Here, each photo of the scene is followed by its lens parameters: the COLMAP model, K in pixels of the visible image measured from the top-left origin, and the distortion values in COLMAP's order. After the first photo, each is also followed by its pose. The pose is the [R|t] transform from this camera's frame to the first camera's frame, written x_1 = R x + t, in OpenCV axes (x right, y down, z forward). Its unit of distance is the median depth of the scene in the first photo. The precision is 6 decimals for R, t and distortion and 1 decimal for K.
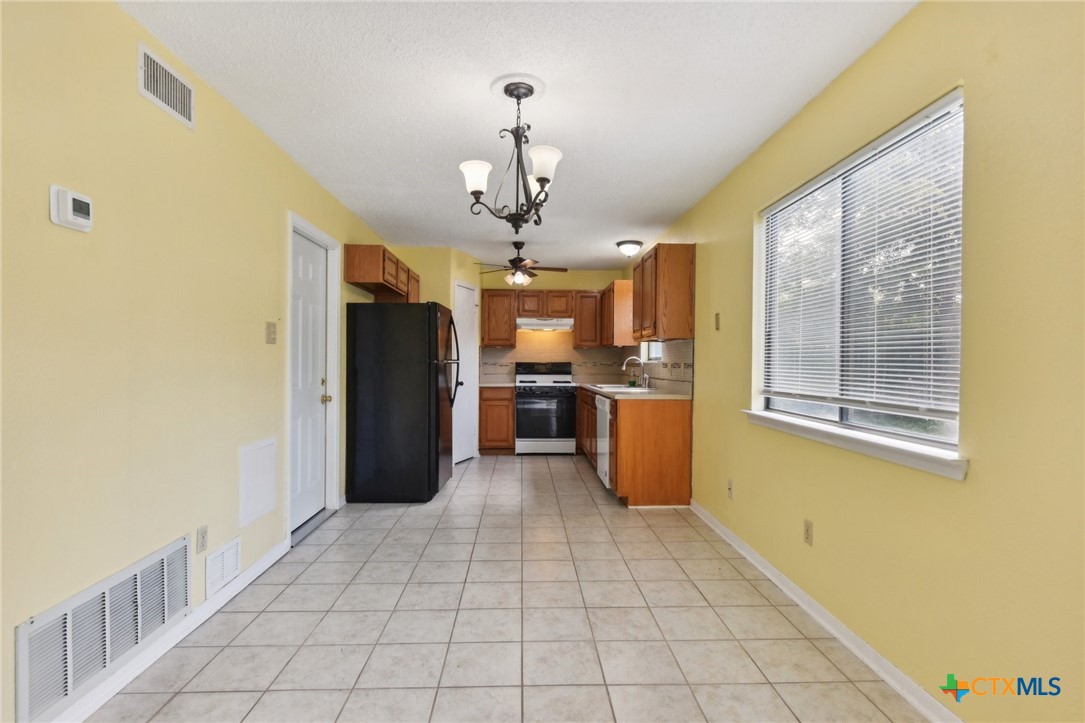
lens RADIAL K [[524.5, 0, 540.6], [0, 524.5, 365.4], [0, 0, 1]] dist [0.001497, -0.001839]
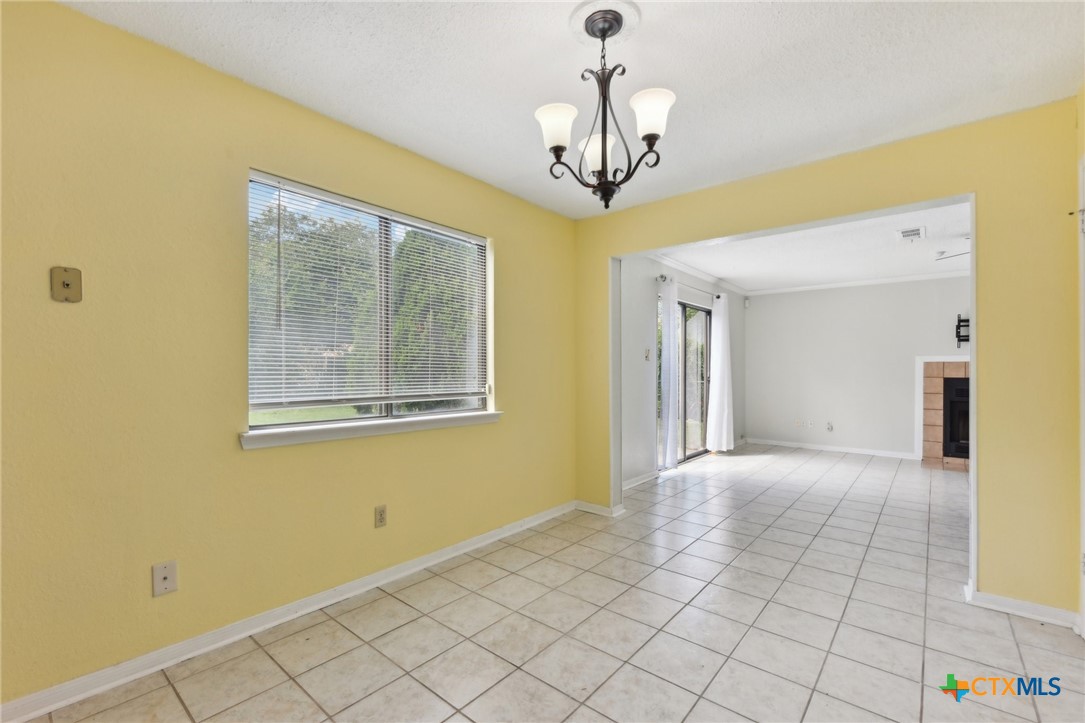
lens RADIAL K [[466.7, 0, 540.0], [0, 466.7, 369.1], [0, 0, 1]] dist [0.000058, -0.000374]
pose [[-0.742023, -0.004186, 0.670362, -0.462911], [-0.002190, 0.999990, 0.003820, -0.007773], [-0.670371, 0.001366, -0.742025, 1.652500]]
